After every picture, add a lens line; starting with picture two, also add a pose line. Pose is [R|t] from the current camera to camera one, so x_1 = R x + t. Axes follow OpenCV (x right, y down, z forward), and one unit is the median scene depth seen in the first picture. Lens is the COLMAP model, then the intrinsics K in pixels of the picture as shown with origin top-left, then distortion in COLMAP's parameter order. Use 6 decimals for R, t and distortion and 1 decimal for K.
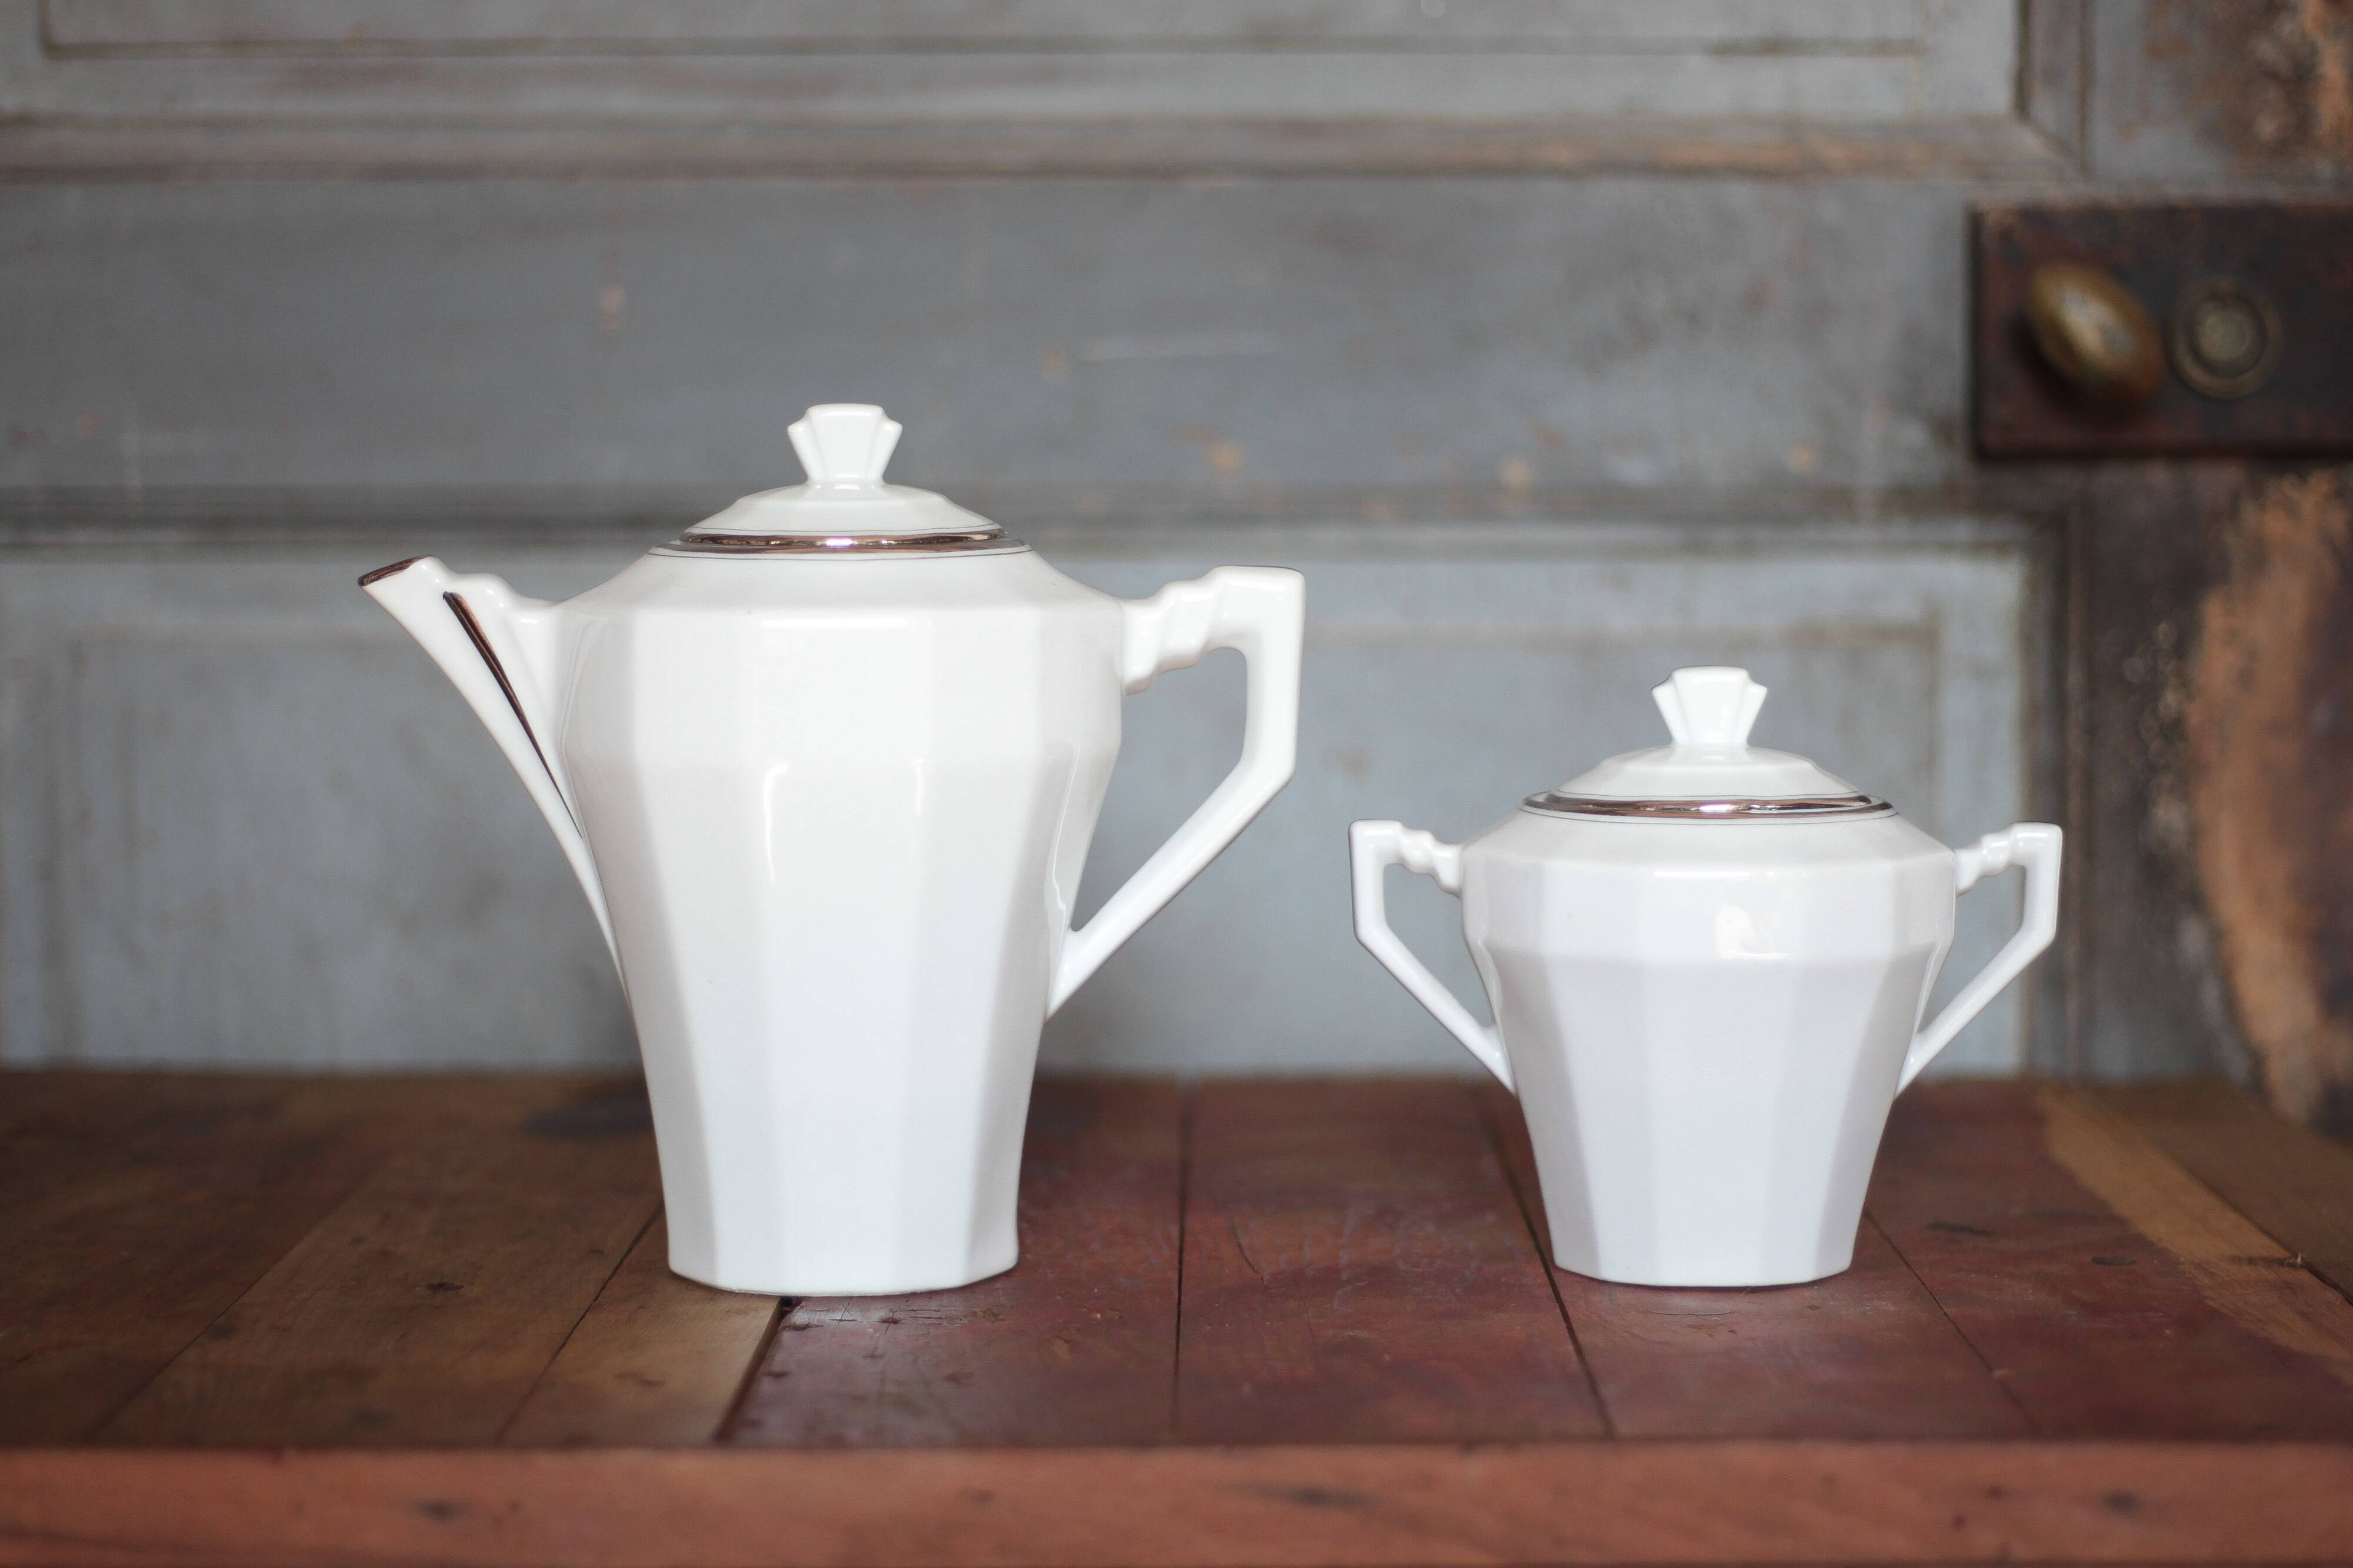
lens RADIAL K [[4672.1, 0, 1176.5], [0, 4672.1, 784.0], [0, 0, 1]] dist [-0.091832, -0.234912]
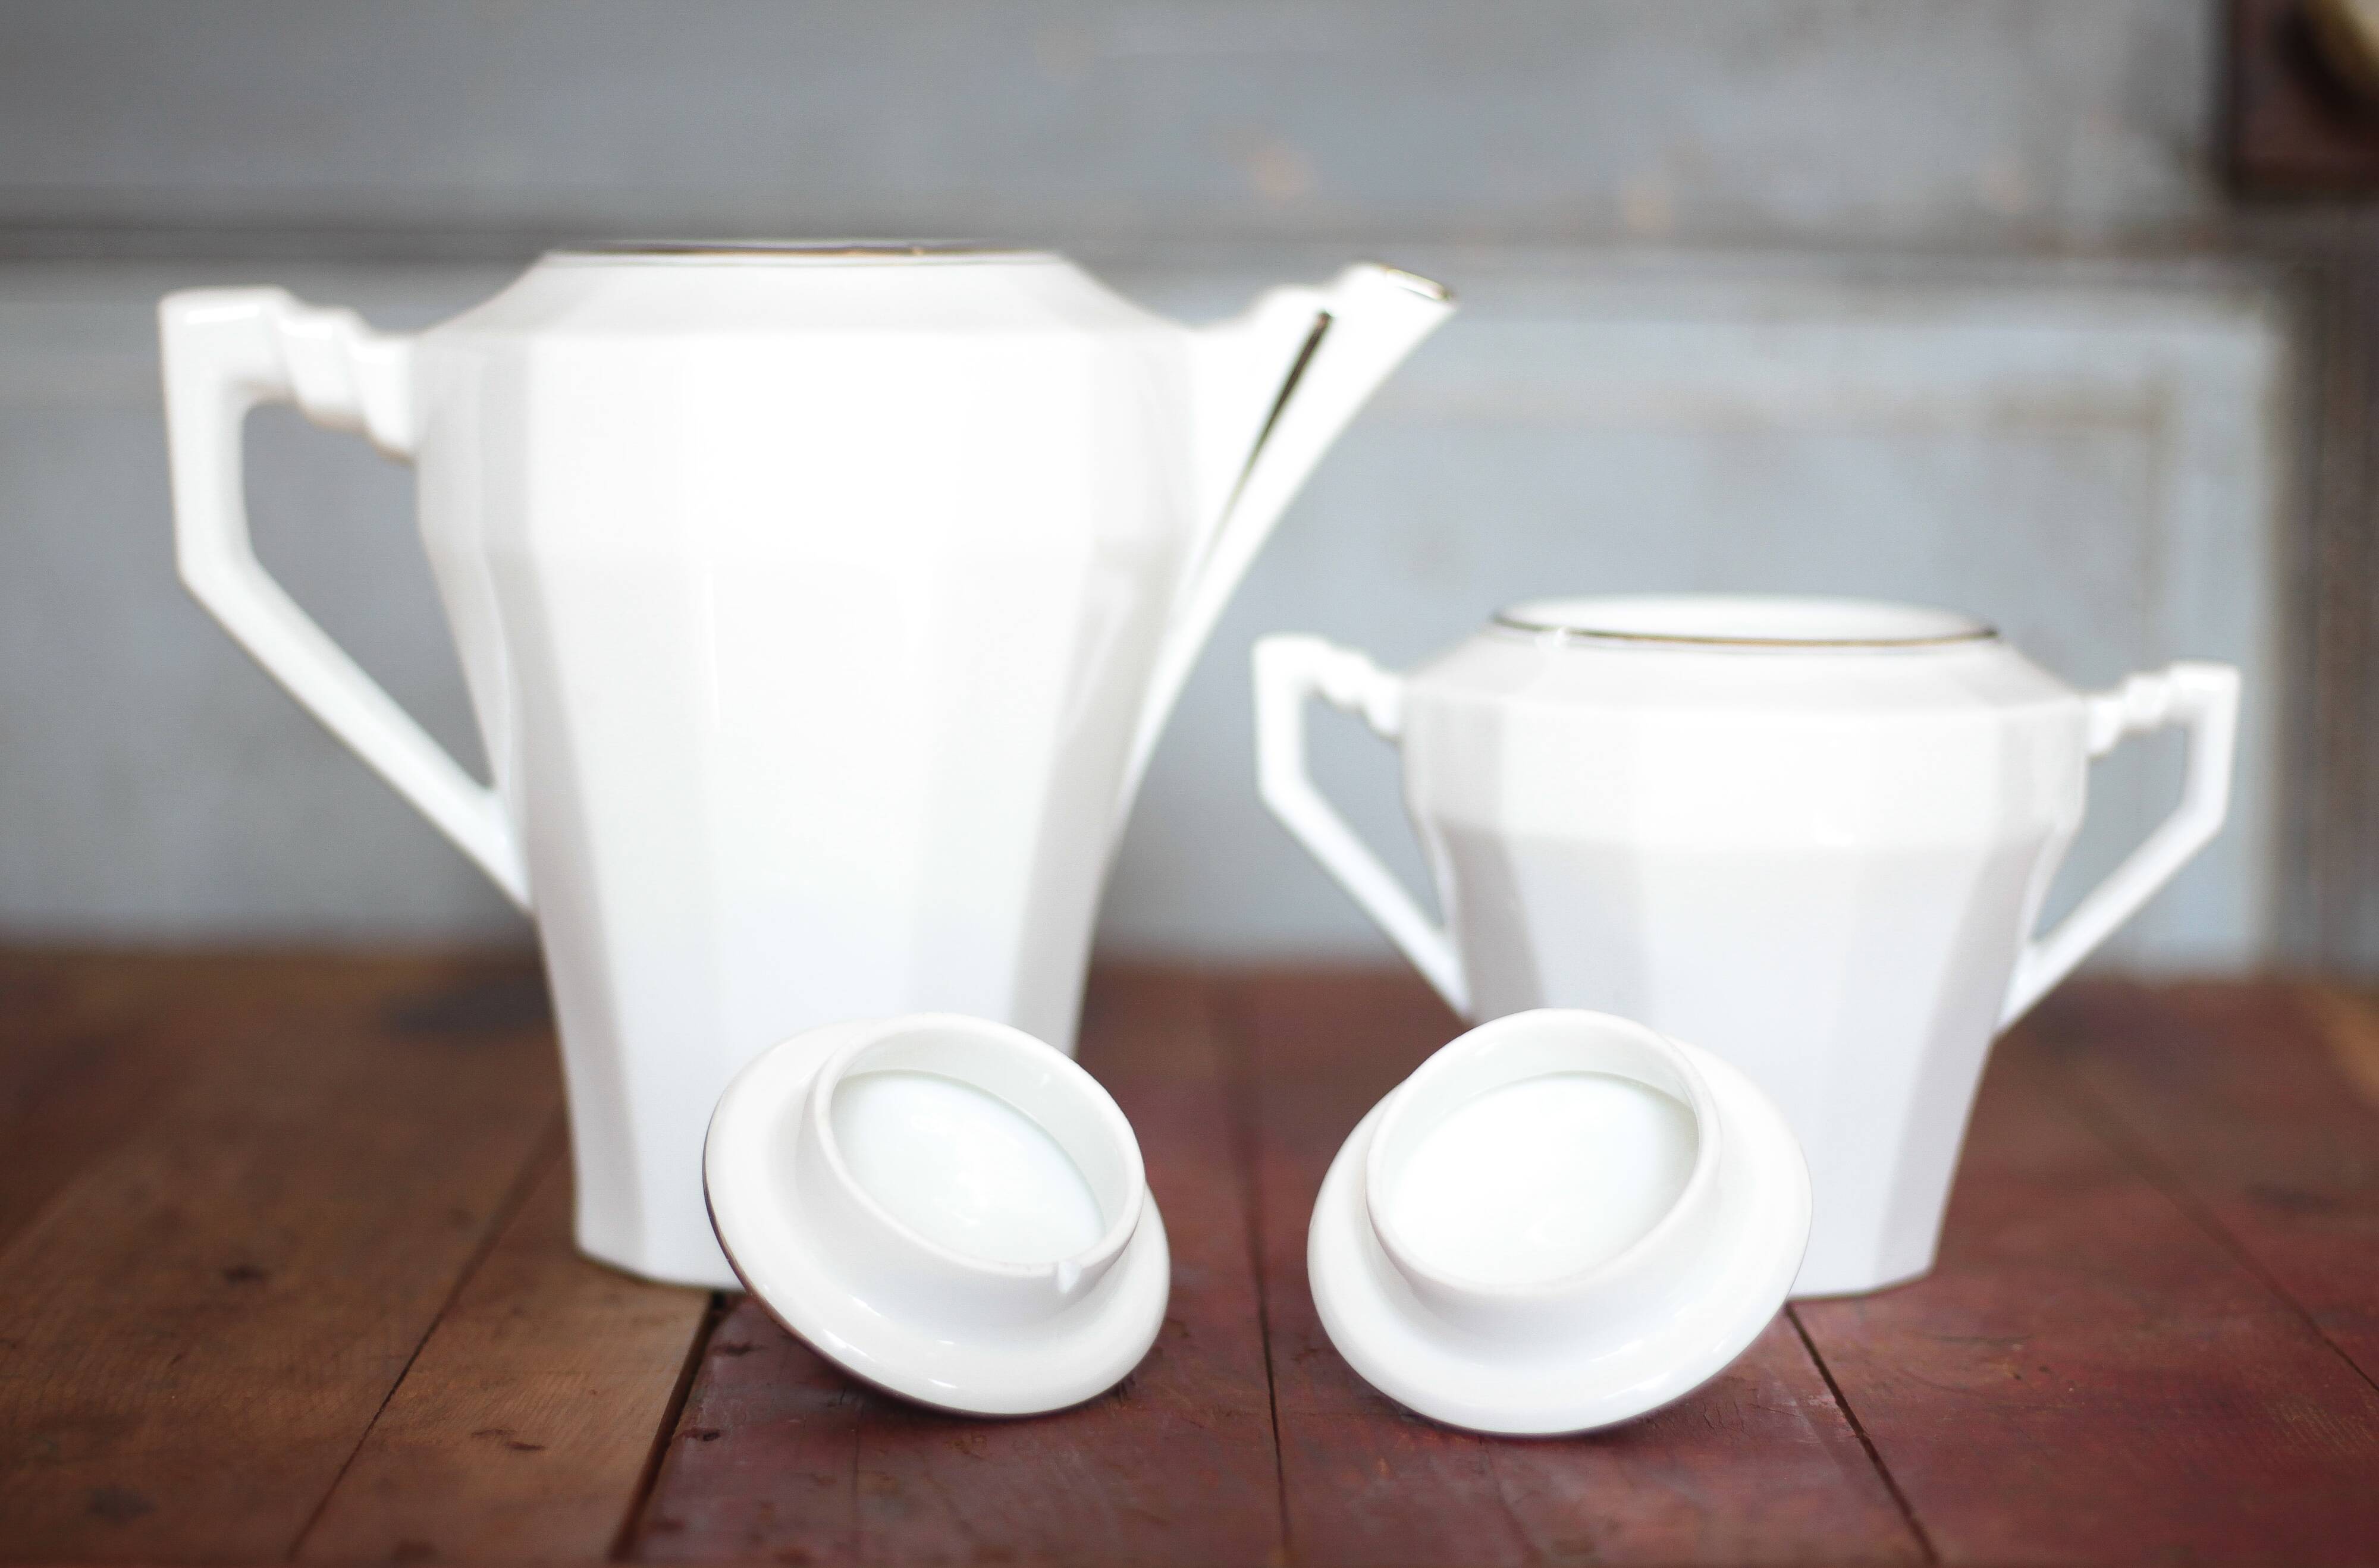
lens RADIAL K [[4714.2, 0, 1189.5], [0, 4714.2, 784.0], [0, 0, 1]] dist [-0.098684, -0.268446]
pose [[0.999776, 0.011436, 0.017791, -0.018103], [-0.012204, 0.998973, 0.043644, -0.001386], [-0.017274, -0.043852, 0.998889, 0.202652]]
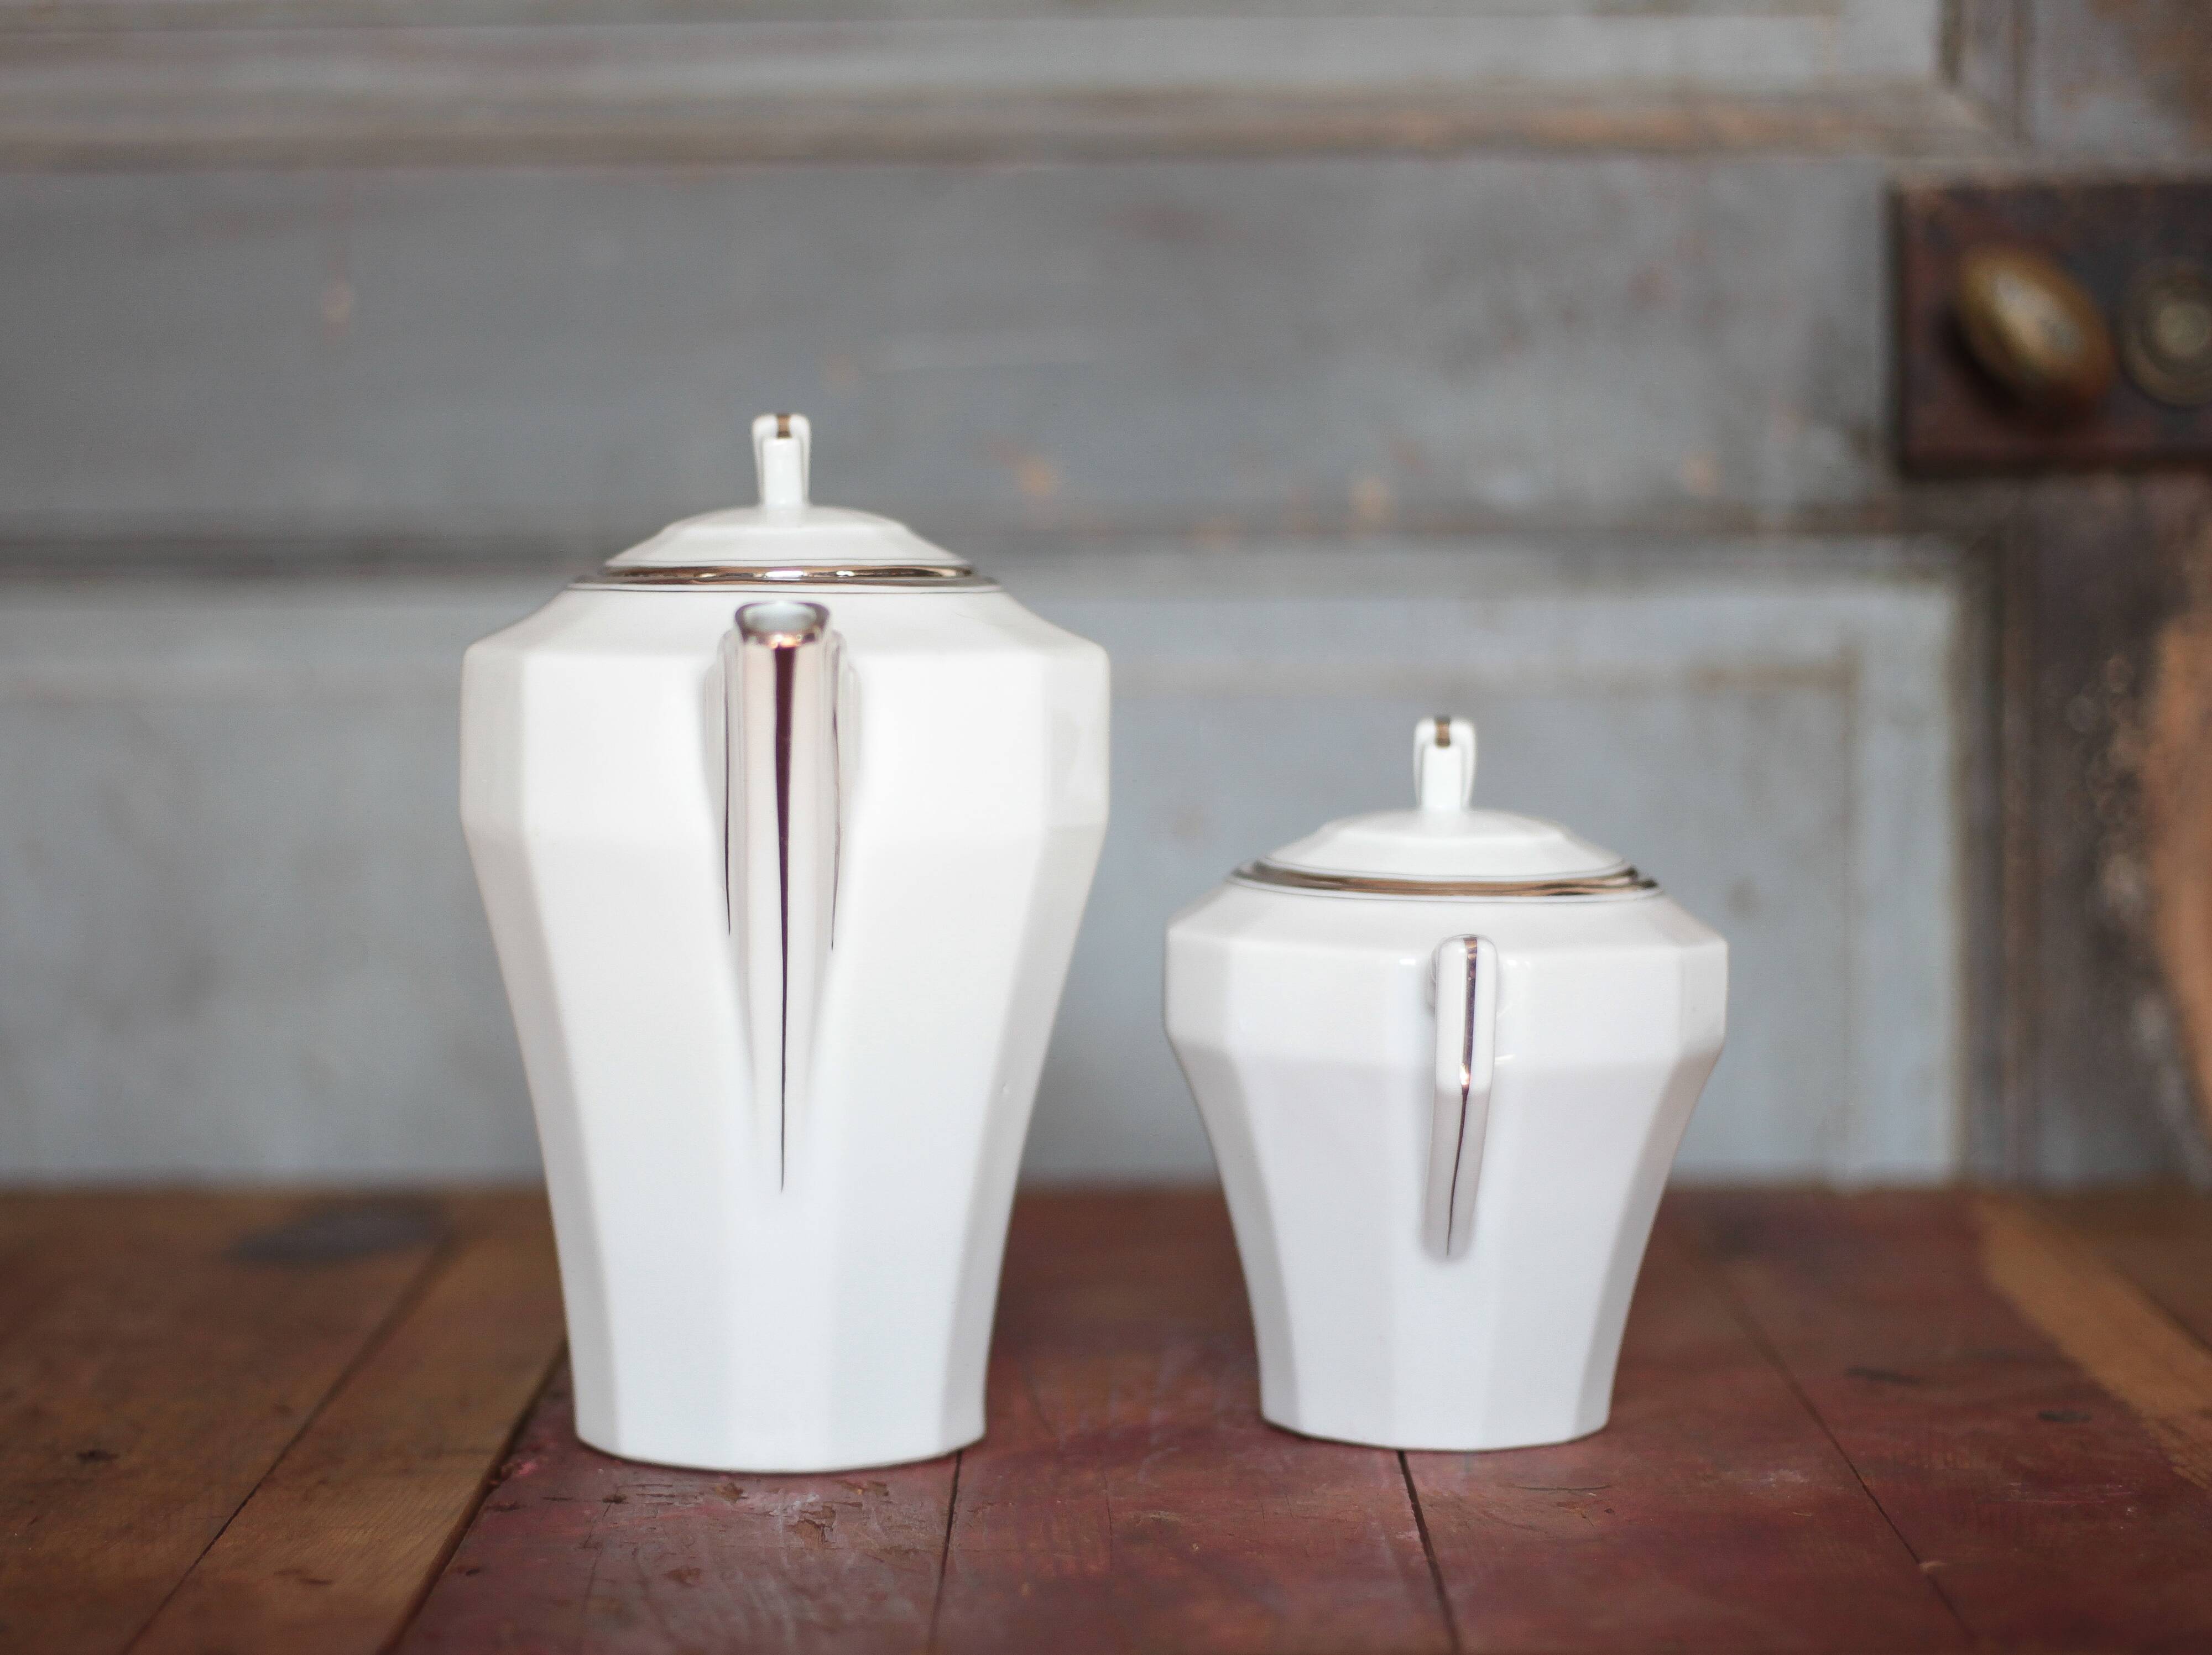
lens RADIAL K [[4922.9, 0, 956.9], [0, 4922.9, 828.1], [0, 0, 1]] dist [-0.097060, -0.187374]
pose [[0.999750, -0.005666, -0.021626, 0.015056], [0.005667, 0.999984, 0.000001, -0.004452], [0.021626, -0.000123, 0.999766, 0.079632]]
